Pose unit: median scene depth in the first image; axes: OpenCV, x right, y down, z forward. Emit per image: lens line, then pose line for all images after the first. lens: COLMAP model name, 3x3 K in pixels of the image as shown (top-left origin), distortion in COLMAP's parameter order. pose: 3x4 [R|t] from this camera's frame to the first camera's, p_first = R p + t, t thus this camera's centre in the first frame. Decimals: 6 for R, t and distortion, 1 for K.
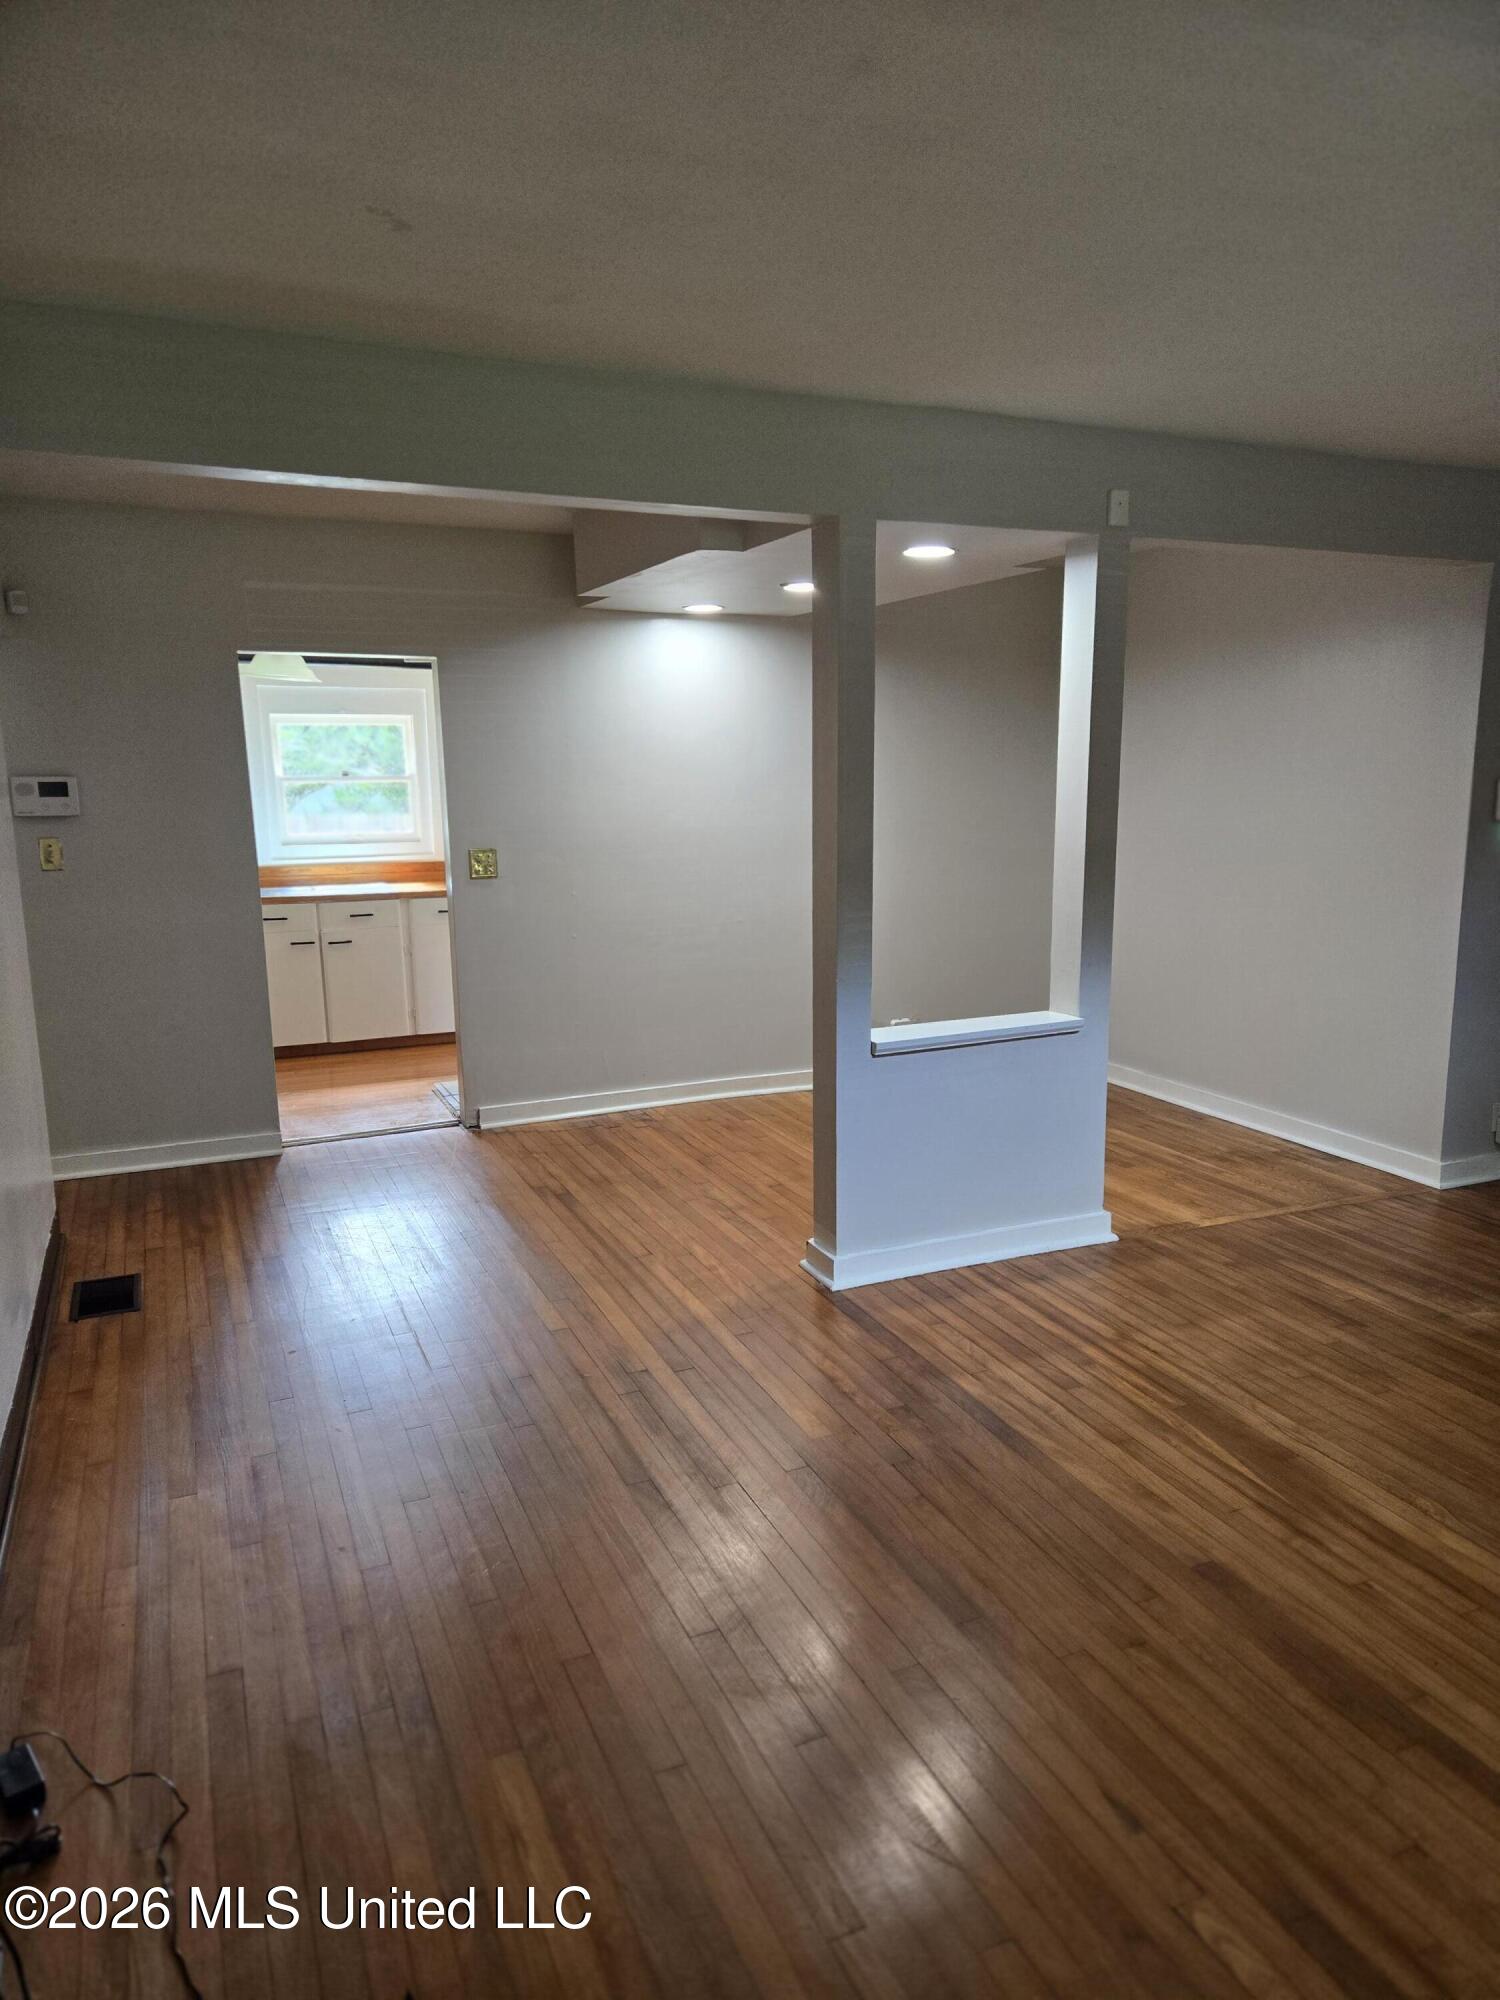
lens RADIAL K [[1344.6, 0, 750.1], [0, 1344.6, 1003.0], [0, 0, 1]] dist [0.062125, -0.047962]
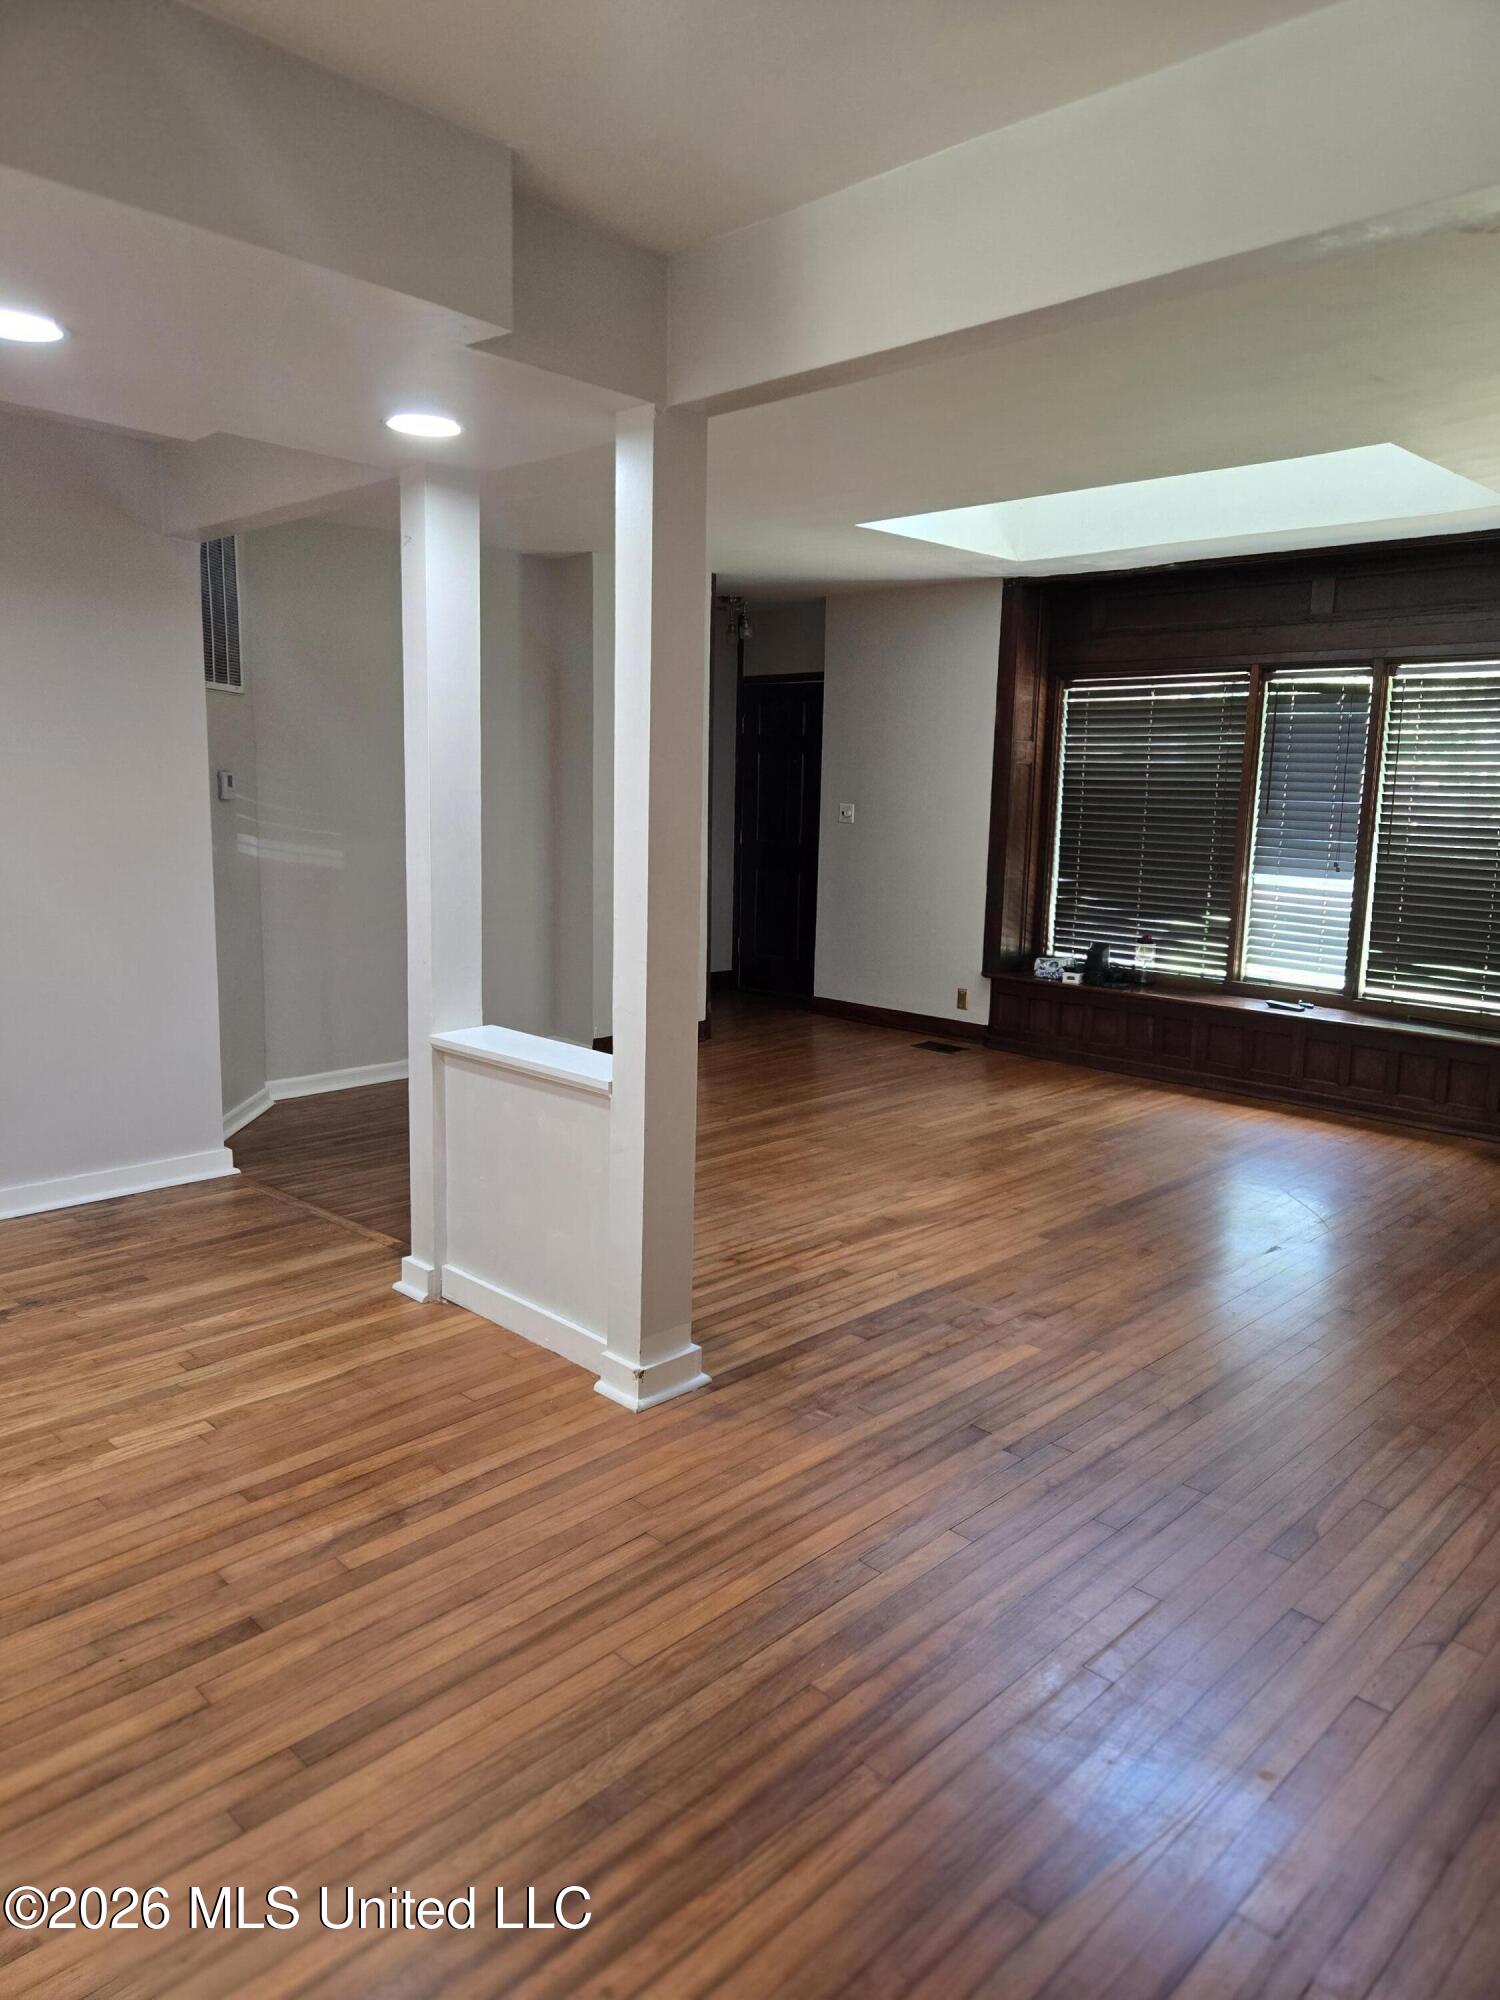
lens RADIAL K [[1344.6, 0, 748.9], [0, 1344.6, 998.7], [0, 0, 1]] dist [0.062125, -0.047962]
pose [[-0.368527, -0.145759, 0.918119, -0.562553], [0.146156, 0.966264, 0.212068, -0.152688], [-0.918056, 0.212342, -0.334791, 1.018505]]
